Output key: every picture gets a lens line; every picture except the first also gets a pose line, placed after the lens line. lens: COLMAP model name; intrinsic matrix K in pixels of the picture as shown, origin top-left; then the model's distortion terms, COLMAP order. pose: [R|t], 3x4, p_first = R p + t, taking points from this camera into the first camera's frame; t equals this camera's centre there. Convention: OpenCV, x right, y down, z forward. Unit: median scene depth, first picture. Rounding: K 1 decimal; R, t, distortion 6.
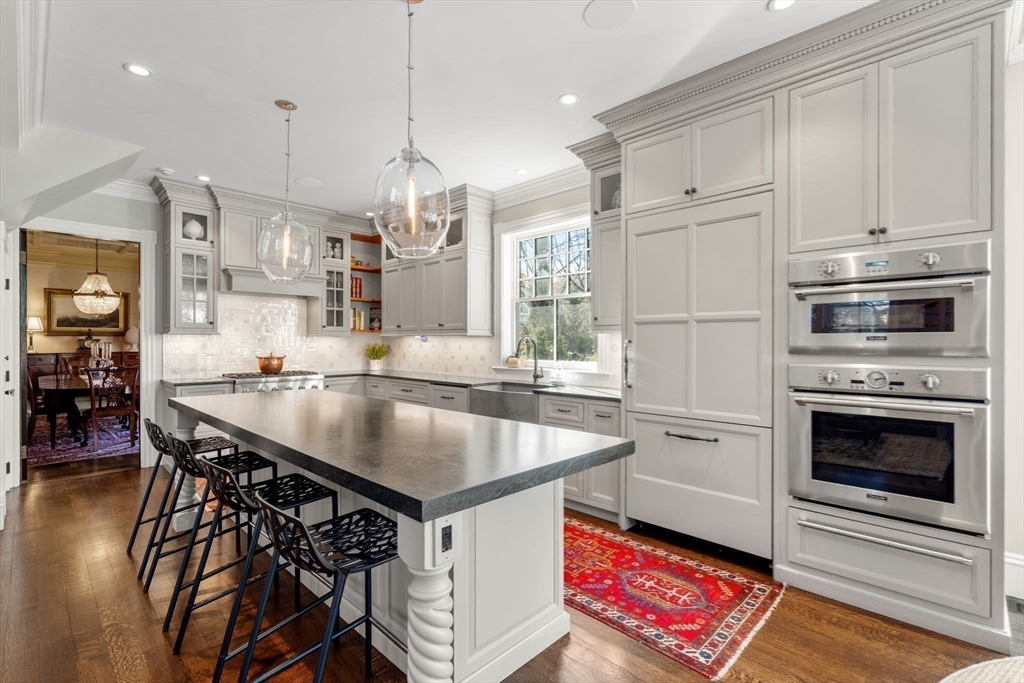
lens RADIAL K [[466.4, 0, 510.0], [0, 466.4, 344.4], [0, 0, 1]] dist [0.000412, 0.000077]
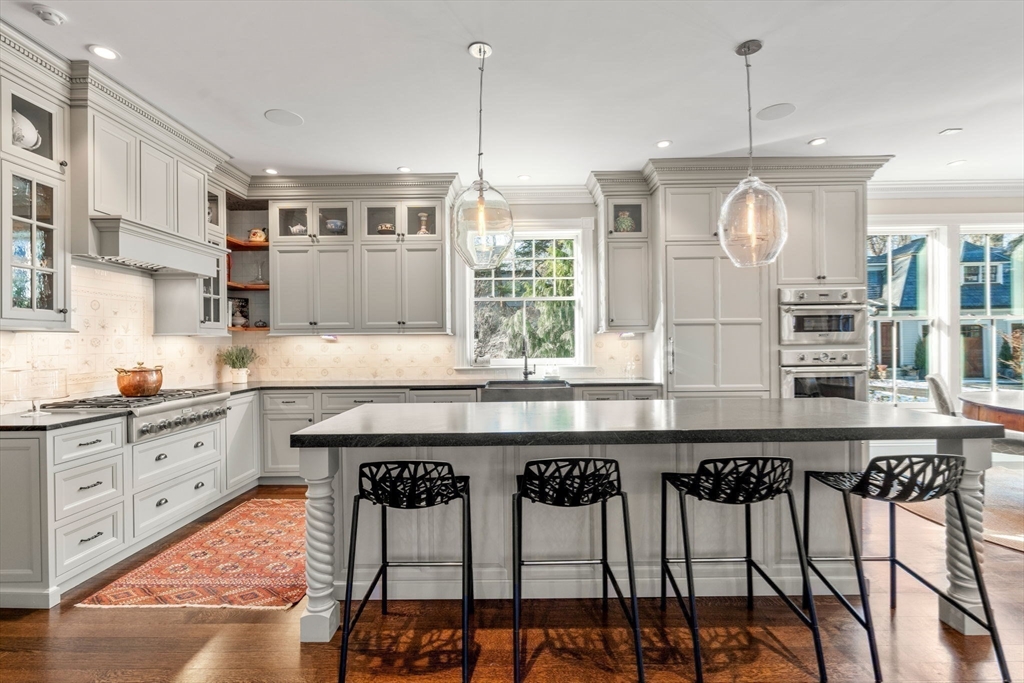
lens RADIAL K [[466.4, 0, 507.1], [0, 466.4, 342.5], [0, 0, 1]] dist [0.000412, 0.000077]
pose [[0.720669, -0.008966, 0.693221, -0.964447], [0.015305, 0.999878, -0.002978, 0.001893], [-0.693110, 0.012756, 0.720719, 0.366911]]
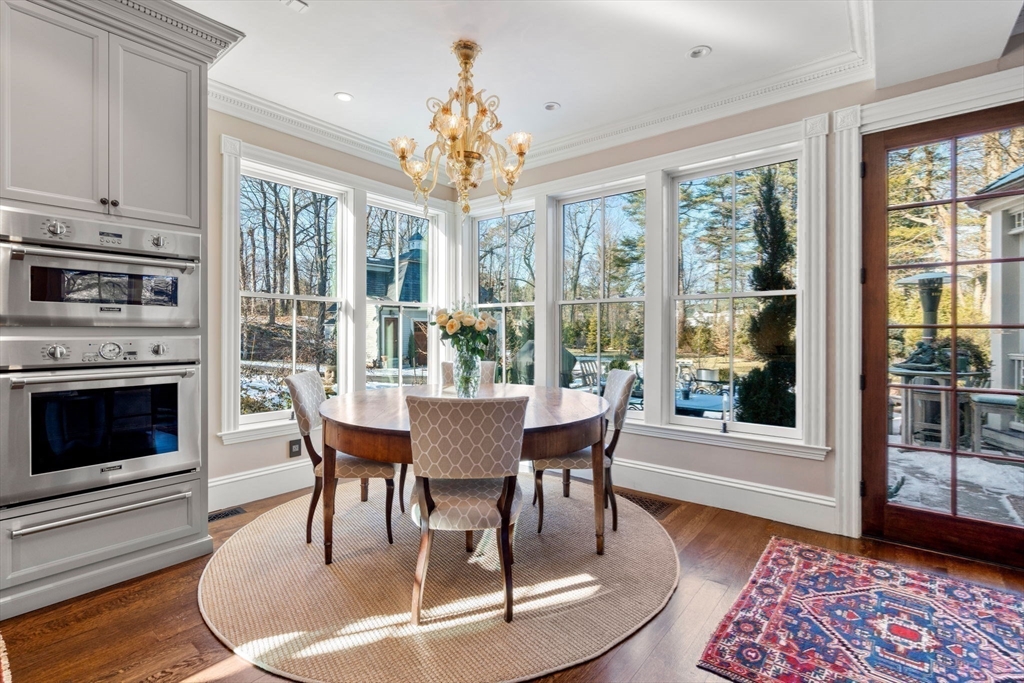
lens RADIAL K [[466.4, 0, 513.1], [0, 466.4, 333.2], [0, 0, 1]] dist [0.000412, 0.000077]
pose [[-0.089388, 0.000275, 0.995997, -0.195058], [0.004225, 0.999991, 0.000103, 0.028352], [-0.995988, 0.004218, -0.089388, 0.158758]]
